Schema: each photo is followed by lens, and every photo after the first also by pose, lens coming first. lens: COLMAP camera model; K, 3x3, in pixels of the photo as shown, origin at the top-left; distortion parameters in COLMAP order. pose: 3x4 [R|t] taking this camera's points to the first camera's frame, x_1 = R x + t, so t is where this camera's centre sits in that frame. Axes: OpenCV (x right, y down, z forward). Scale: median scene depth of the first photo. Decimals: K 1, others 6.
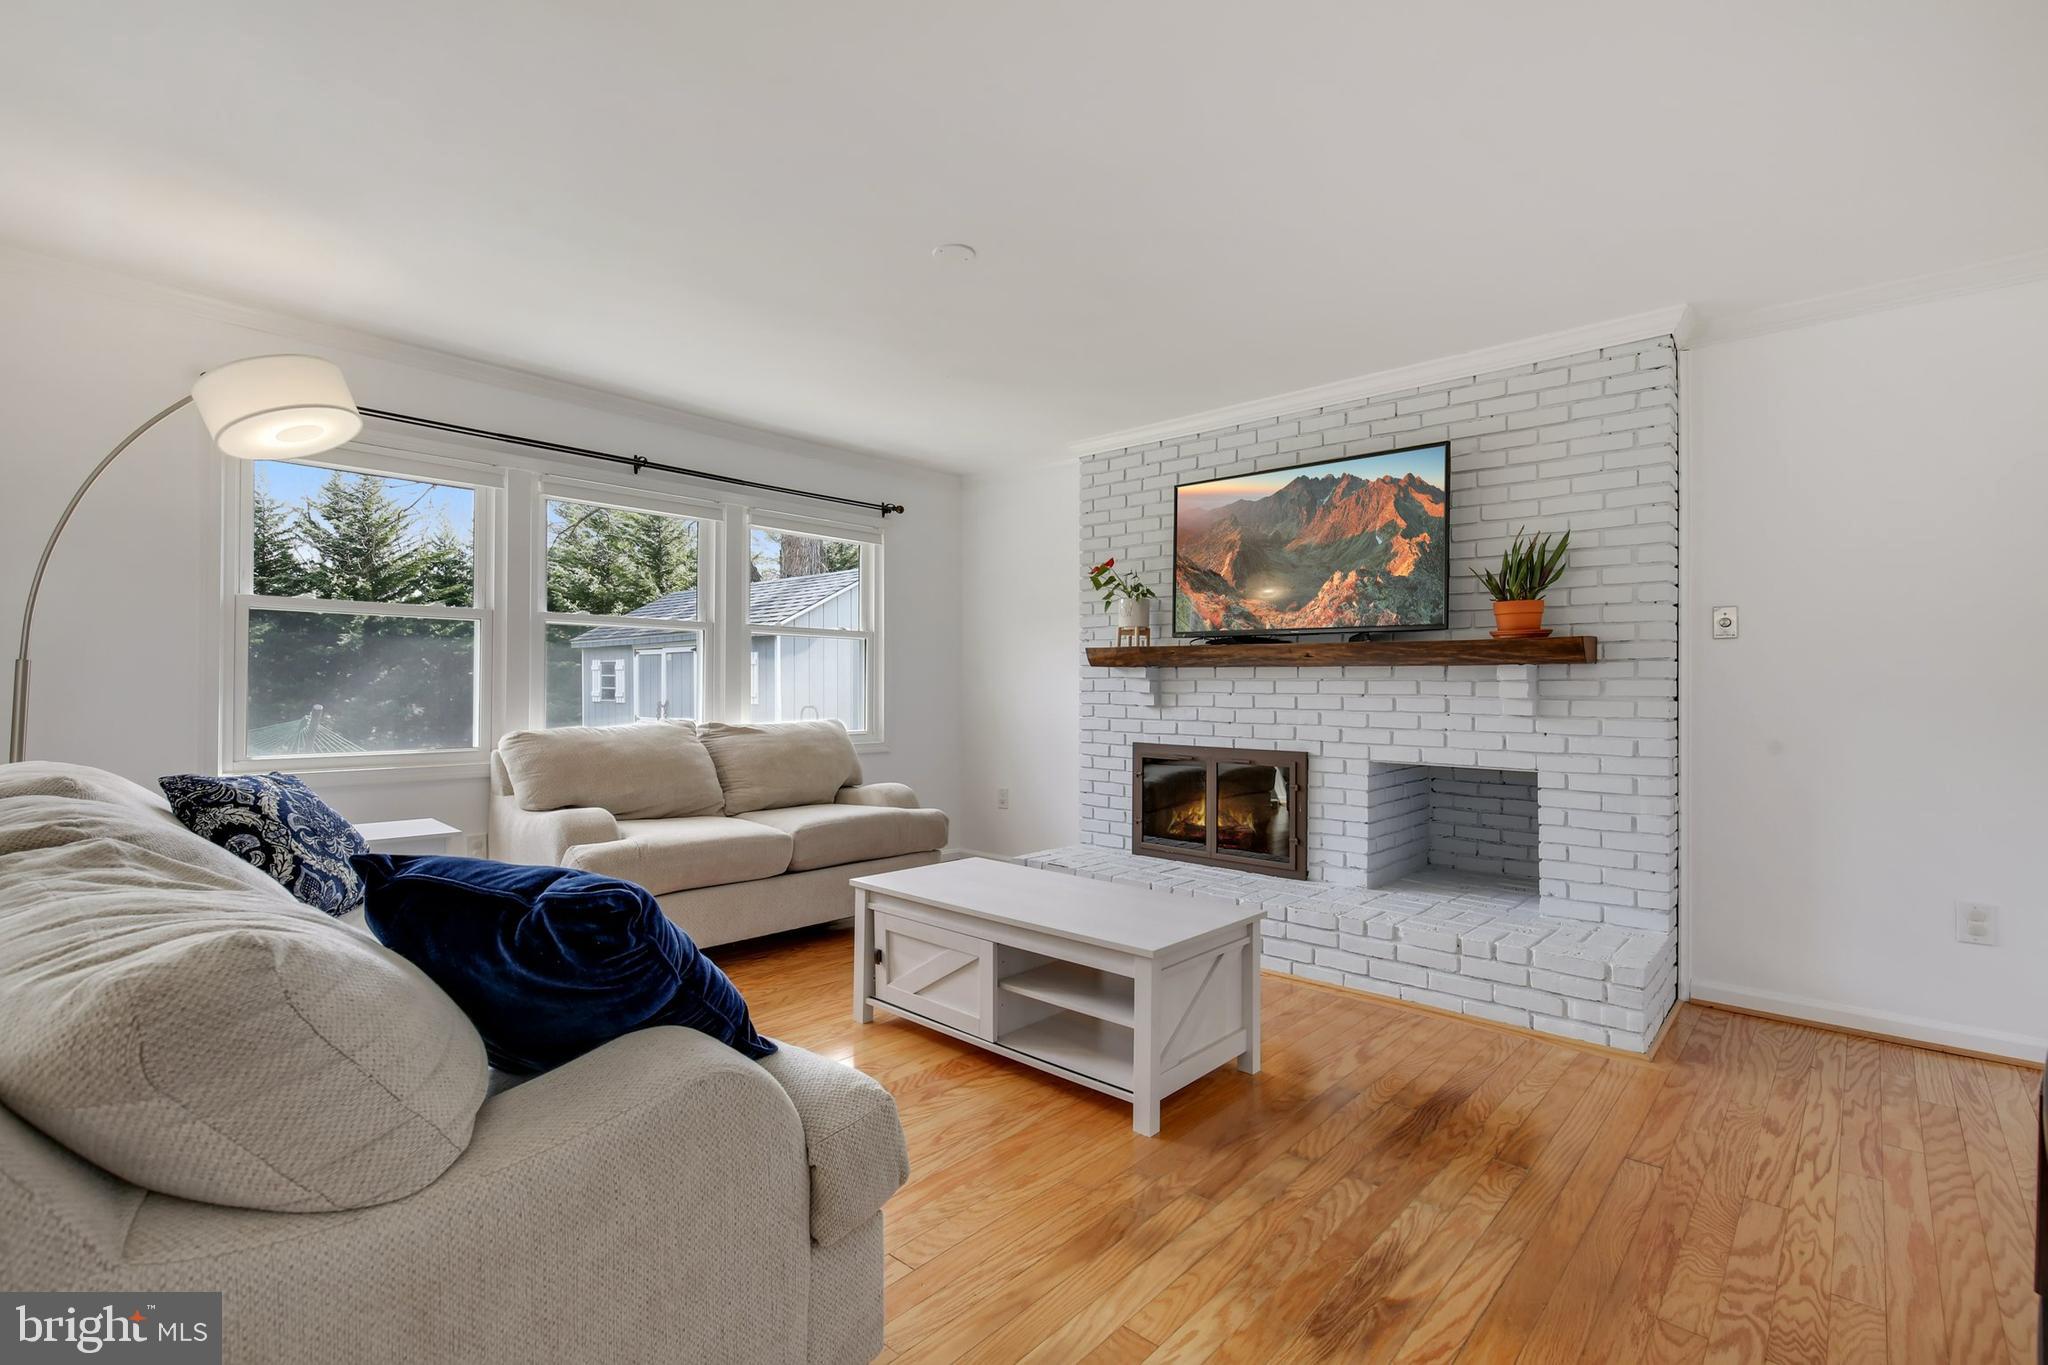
lens RADIAL K [[935.3, 0, 1024.0], [0, 935.3, 682.5], [0, 0, 1]] dist [0.004063, -0.000147]
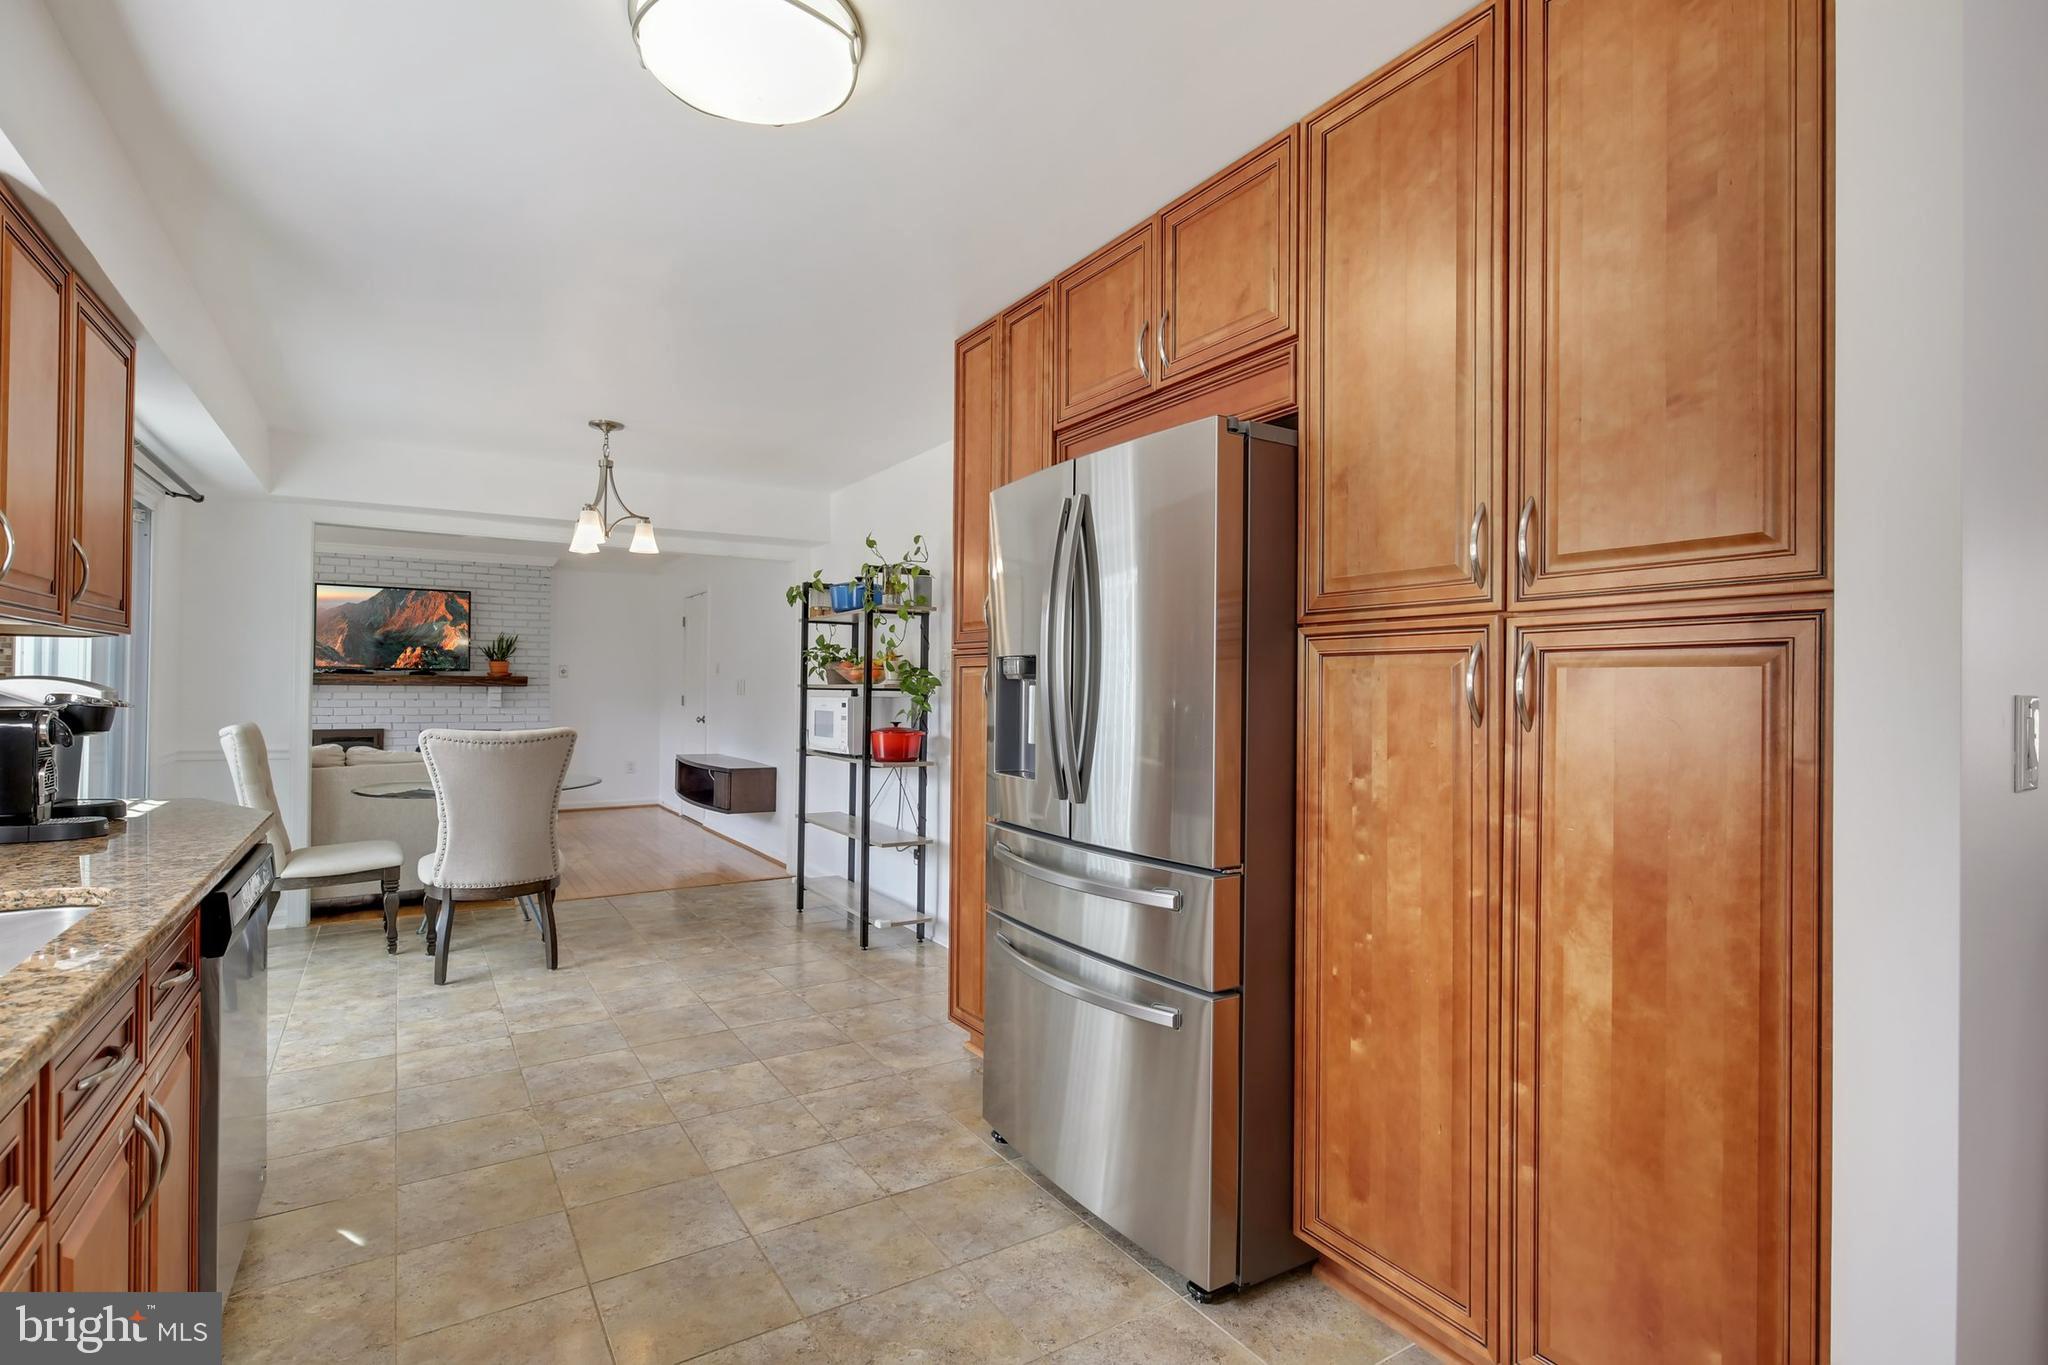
lens RADIAL K [[959.0, 0, 1024.0], [0, 959.0, 682.5], [0, 0, 1]] dist [0.000096, -0.000024]
pose [[0.258363, 0.003199, 0.966043, -1.514957], [-0.007432, 0.999972, -0.001324, -0.035443], [-0.966019, -0.006837, 0.258379, -0.968961]]
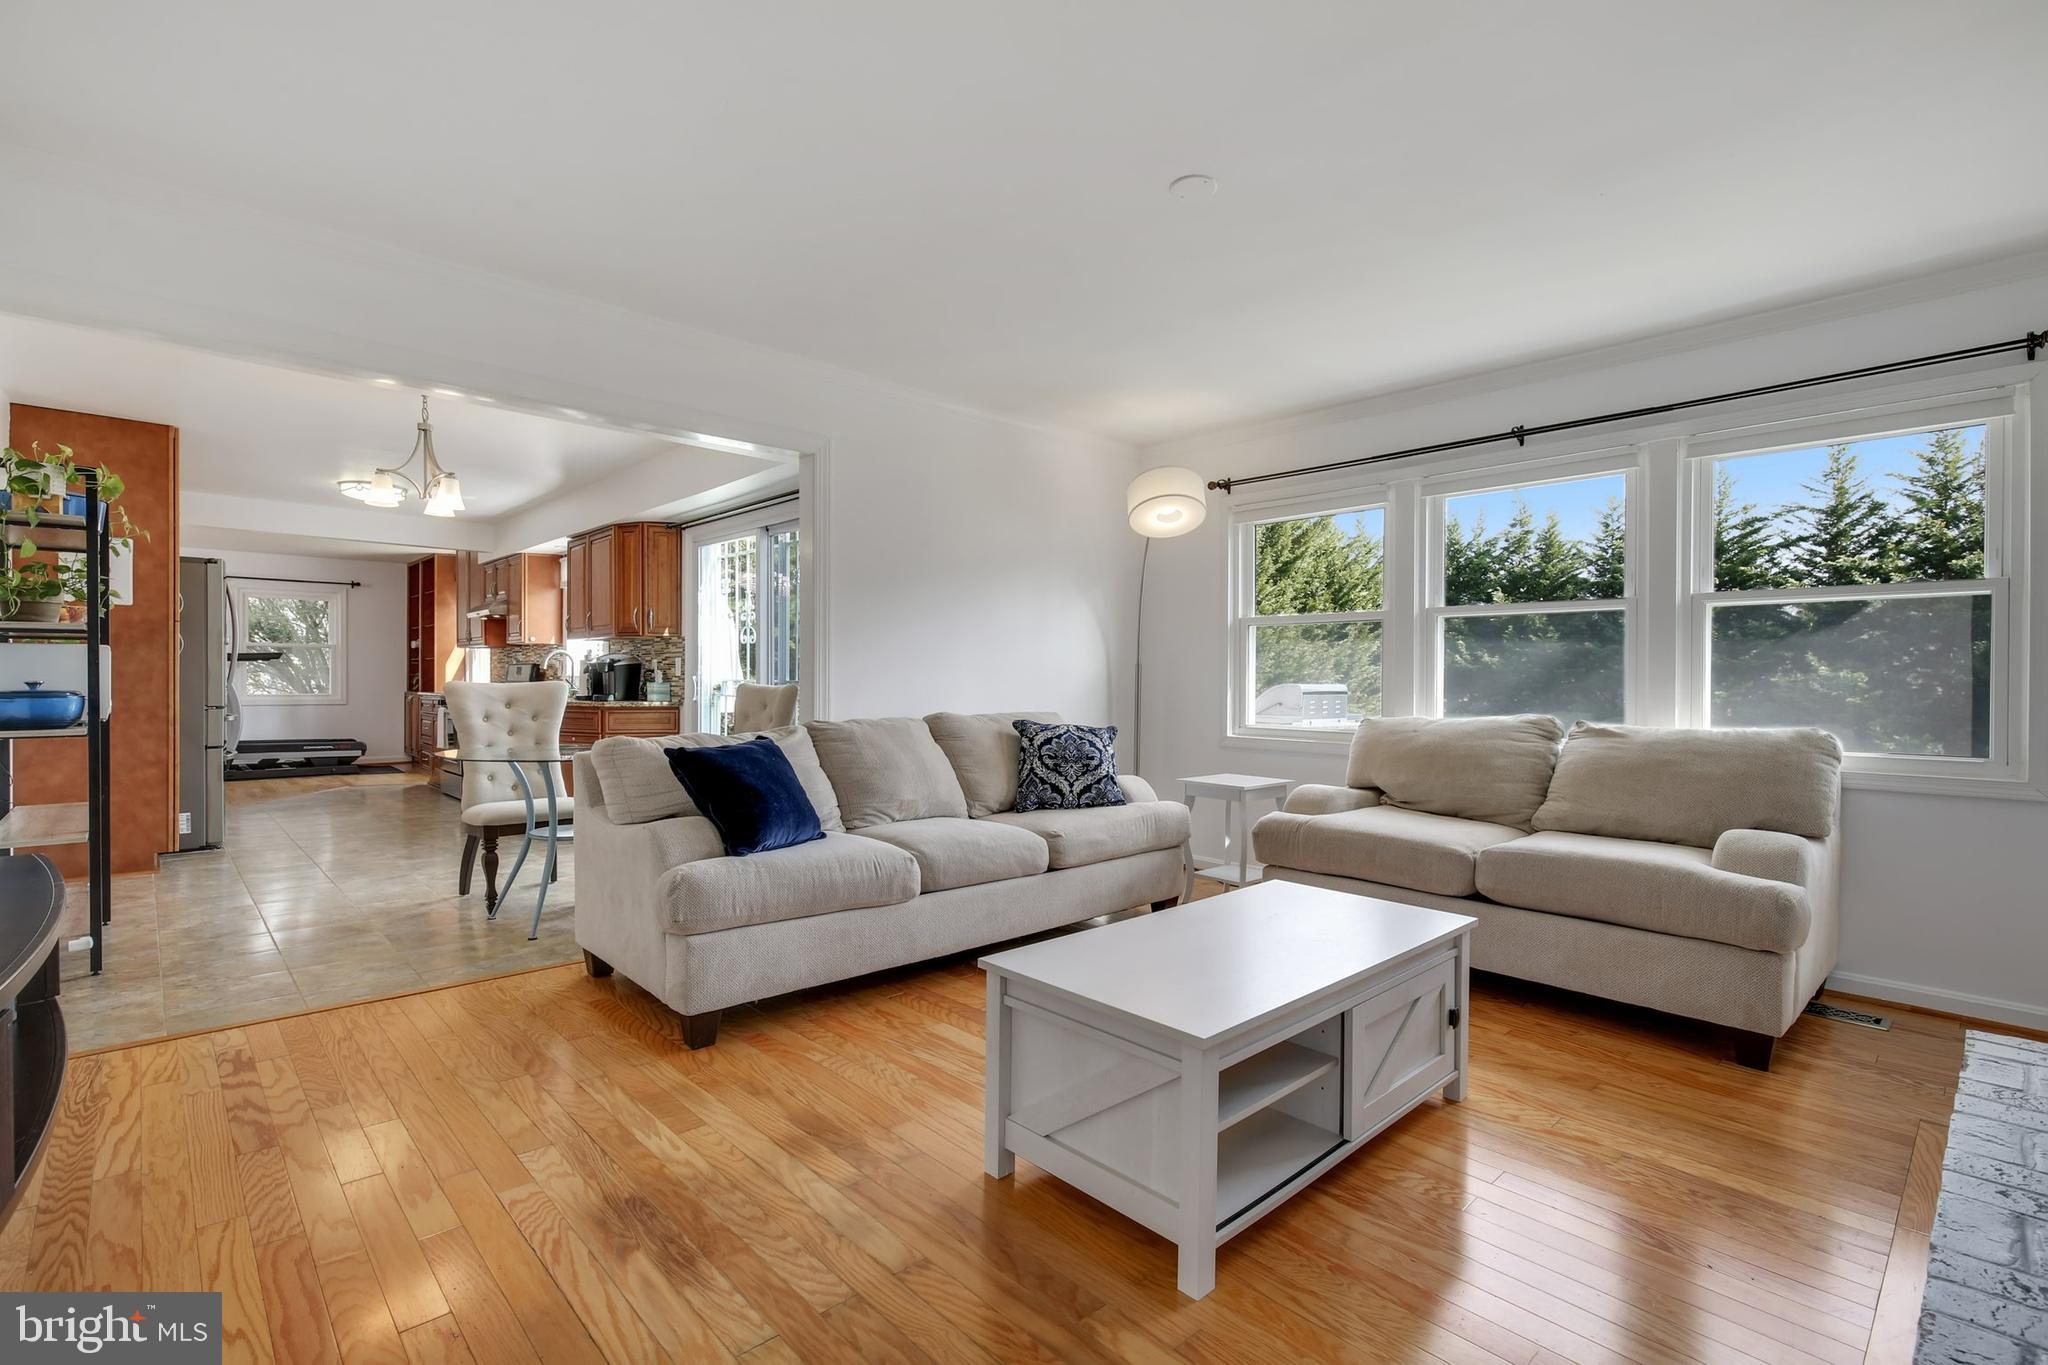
lens RADIAL K [[935.3, 0, 1024.0], [0, 935.3, 682.5], [0, 0, 1]] dist [0.004063, -0.000147]
pose [[-0.083796, -0.002816, -0.996479, 0.658658], [-0.003857, 0.999989, -0.002502, 0.016427], [0.996475, 0.003633, -0.083806, 0.719735]]
